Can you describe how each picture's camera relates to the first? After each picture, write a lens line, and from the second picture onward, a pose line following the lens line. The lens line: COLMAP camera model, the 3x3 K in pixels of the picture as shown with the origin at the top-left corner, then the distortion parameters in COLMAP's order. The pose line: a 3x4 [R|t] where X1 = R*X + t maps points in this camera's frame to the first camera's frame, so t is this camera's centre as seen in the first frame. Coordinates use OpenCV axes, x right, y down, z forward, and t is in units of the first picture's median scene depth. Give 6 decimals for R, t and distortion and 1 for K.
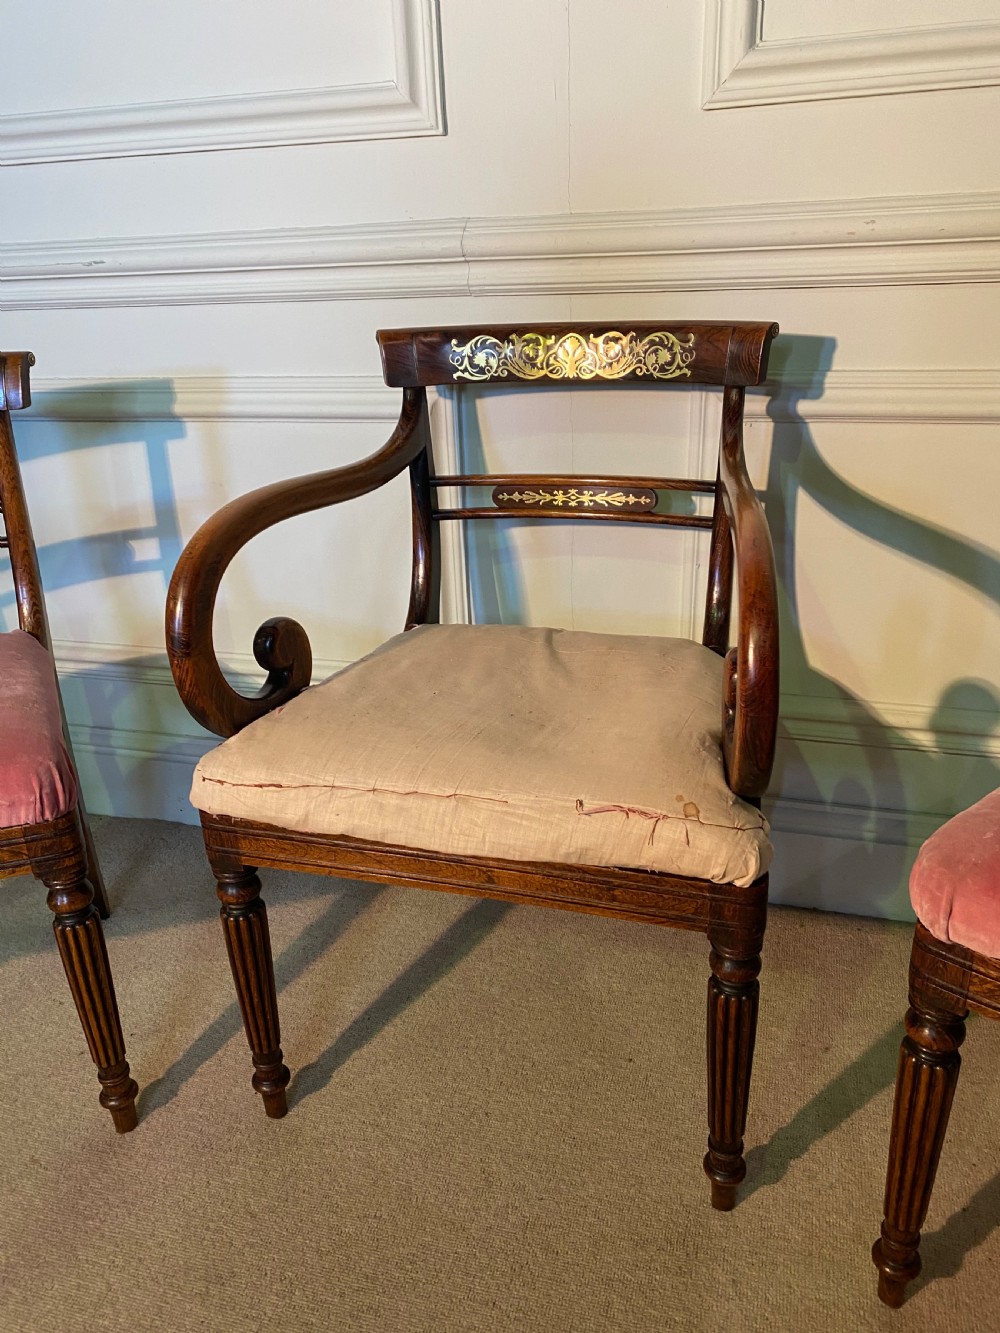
lens RADIAL K [[1050.1, 0, 487.0], [0, 1050.1, 665.0], [0, 0, 1]] dist [0.041514, -0.053711]
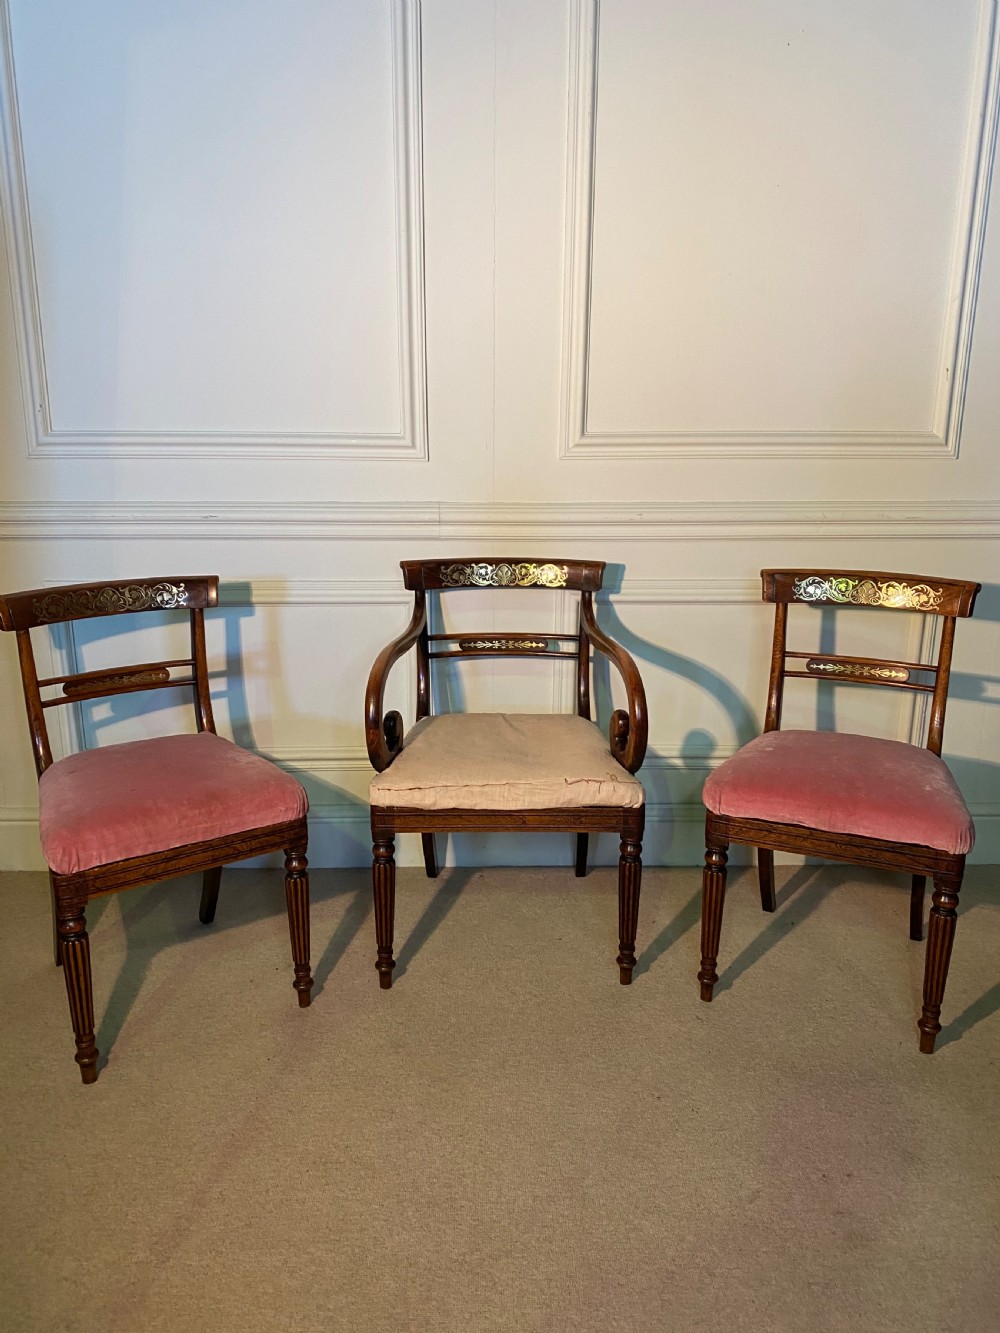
lens RADIAL K [[1050.1, 0, 500.5], [0, 1050.1, 651.3], [0, 0, 1]] dist [0.041514, -0.053711]
pose [[0.951801, -0.035076, 0.304705, -0.531597], [0.076028, 0.989416, -0.123592, 0.091232], [-0.297145, 0.140801, 0.944394, -0.834477]]
